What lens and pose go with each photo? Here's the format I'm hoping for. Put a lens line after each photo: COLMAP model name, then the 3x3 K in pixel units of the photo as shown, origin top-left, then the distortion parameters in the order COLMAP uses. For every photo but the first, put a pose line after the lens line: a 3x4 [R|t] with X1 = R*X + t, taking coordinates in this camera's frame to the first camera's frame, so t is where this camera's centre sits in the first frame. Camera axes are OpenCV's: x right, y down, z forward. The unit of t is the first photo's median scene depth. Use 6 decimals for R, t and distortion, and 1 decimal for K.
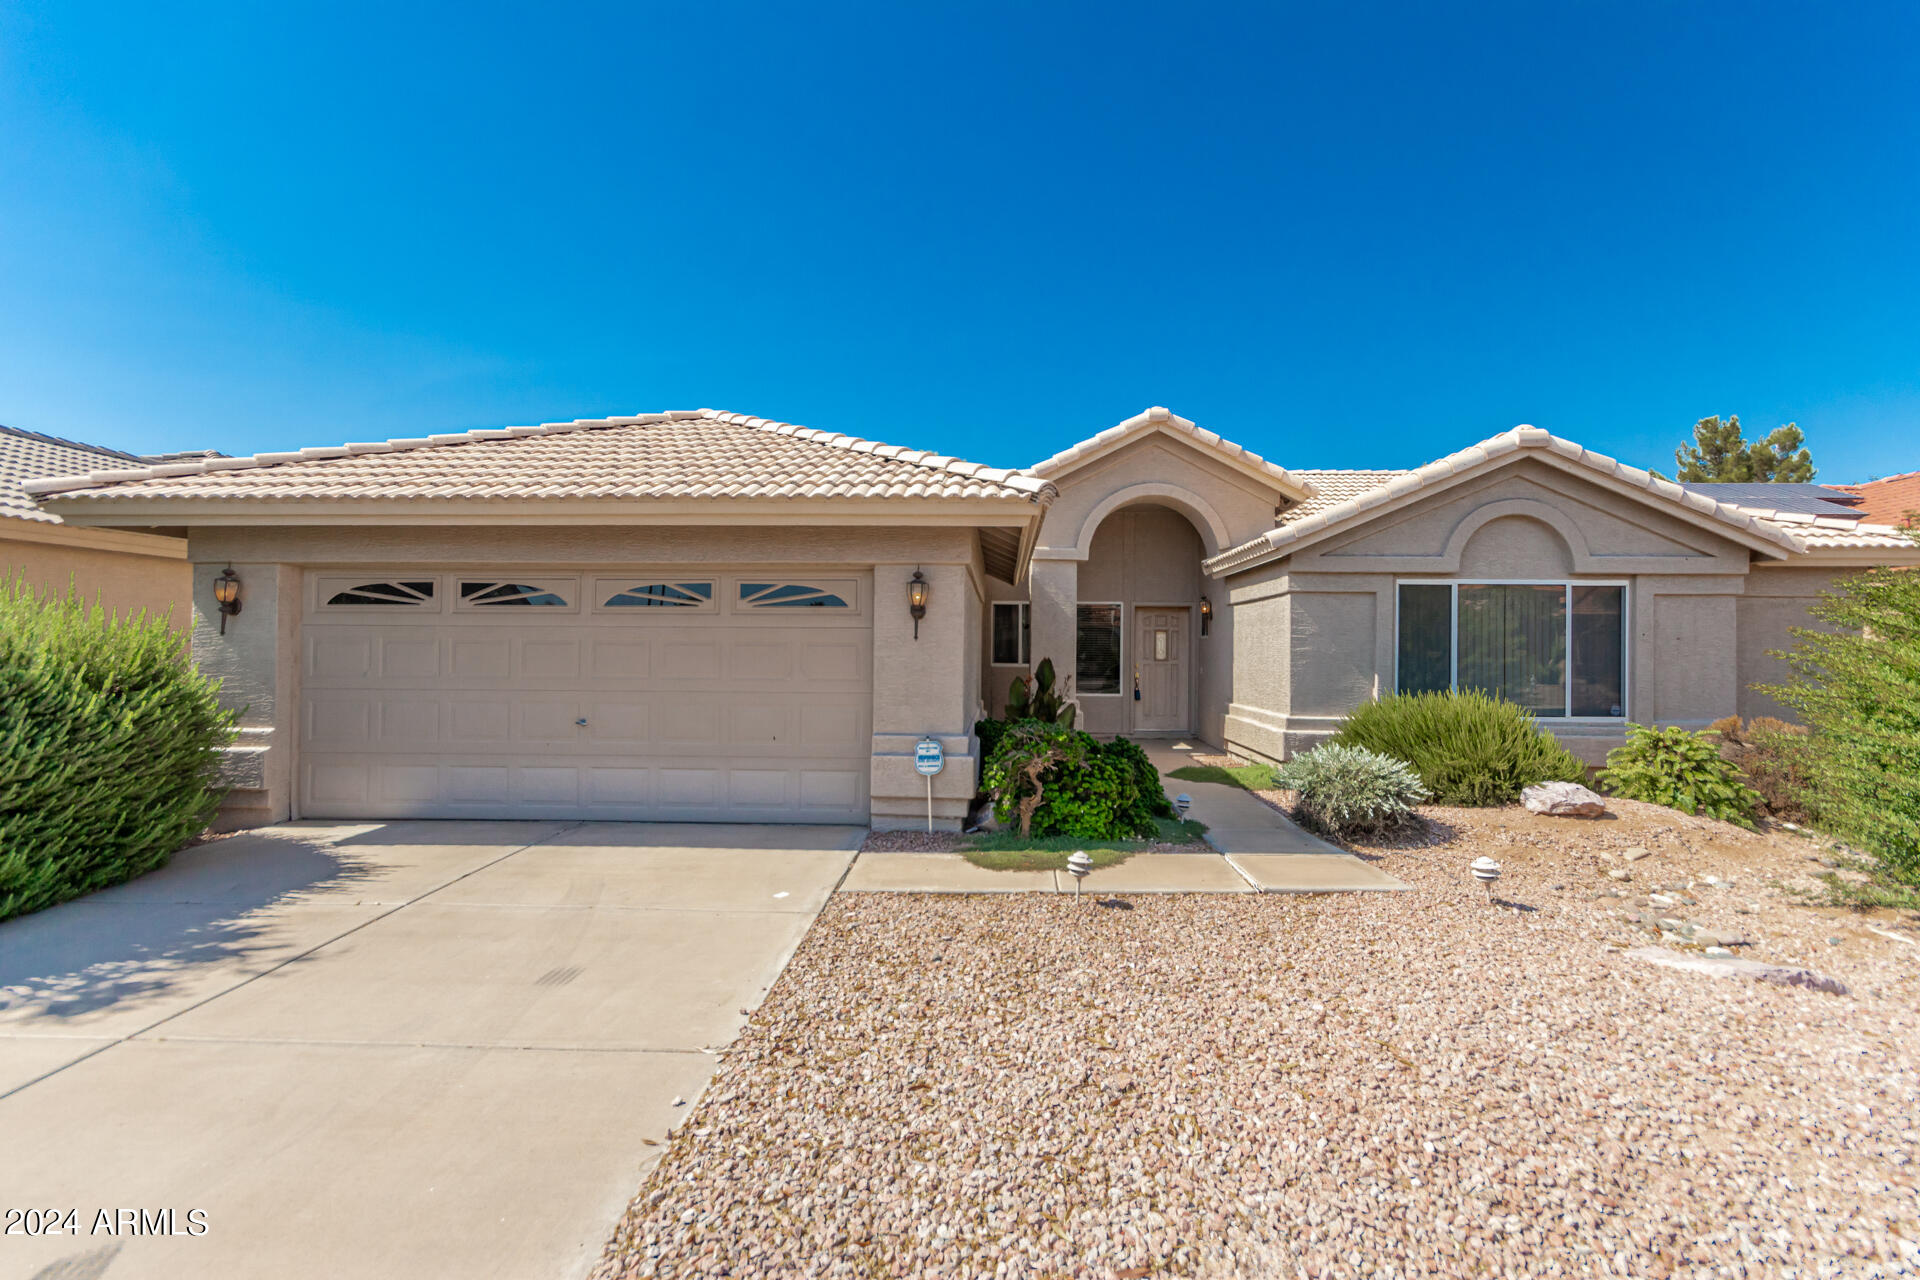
lens RADIAL K [[874.1, 0, 957.8], [0, 874.1, 642.5], [0, 0, 1]] dist [0.001189, 0.000611]
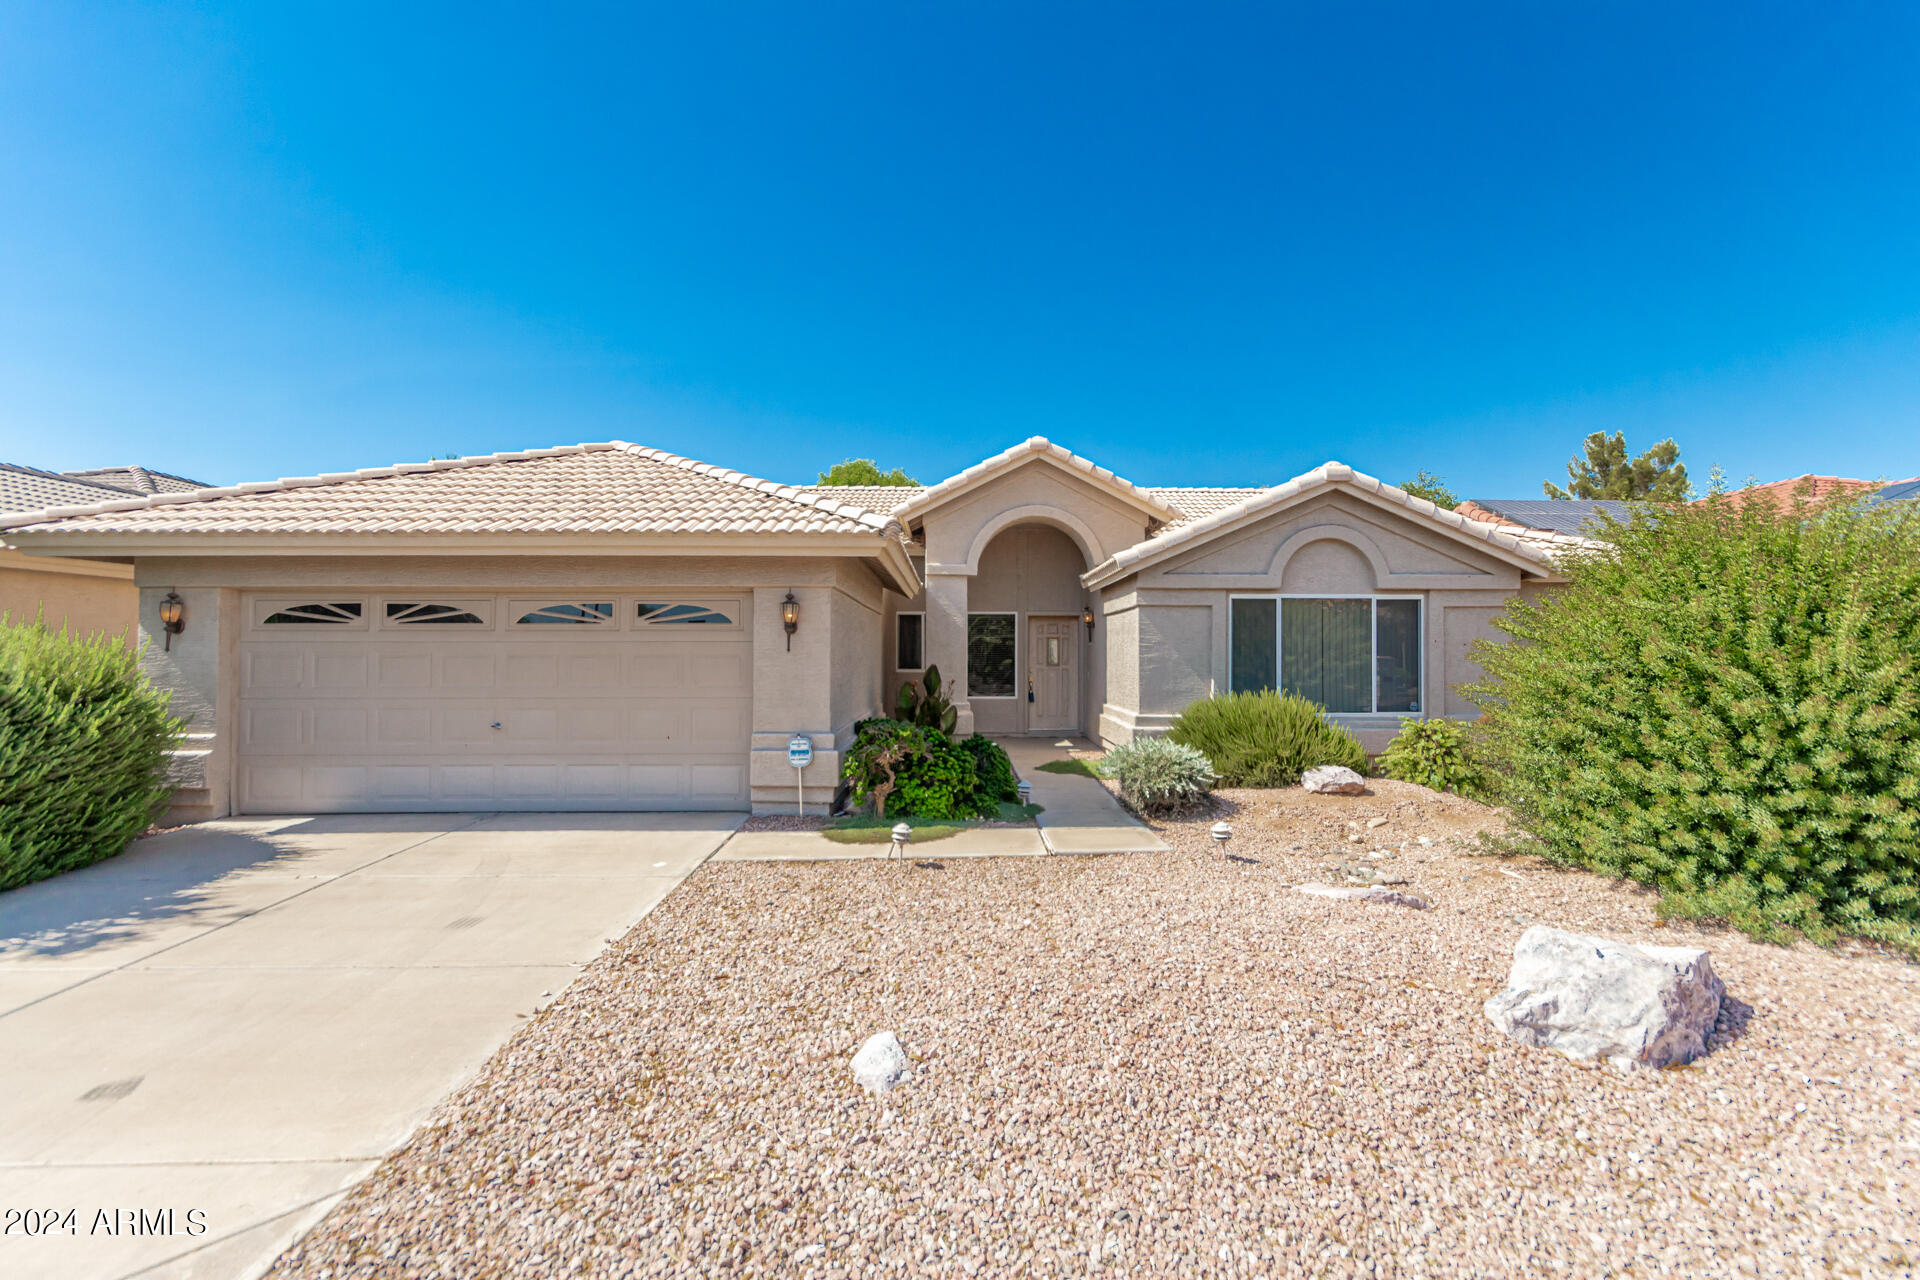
lens RADIAL K [[886.3, 0, 960.0], [0, 886.3, 640.0], [0, 0, 1]] dist [0.003278, 0.000062]
pose [[0.998543, -0.006352, 0.053595, 0.116656], [0.006710, 0.999956, -0.006503, -0.009434], [-0.053551, 0.006853, 0.998542, -0.196131]]
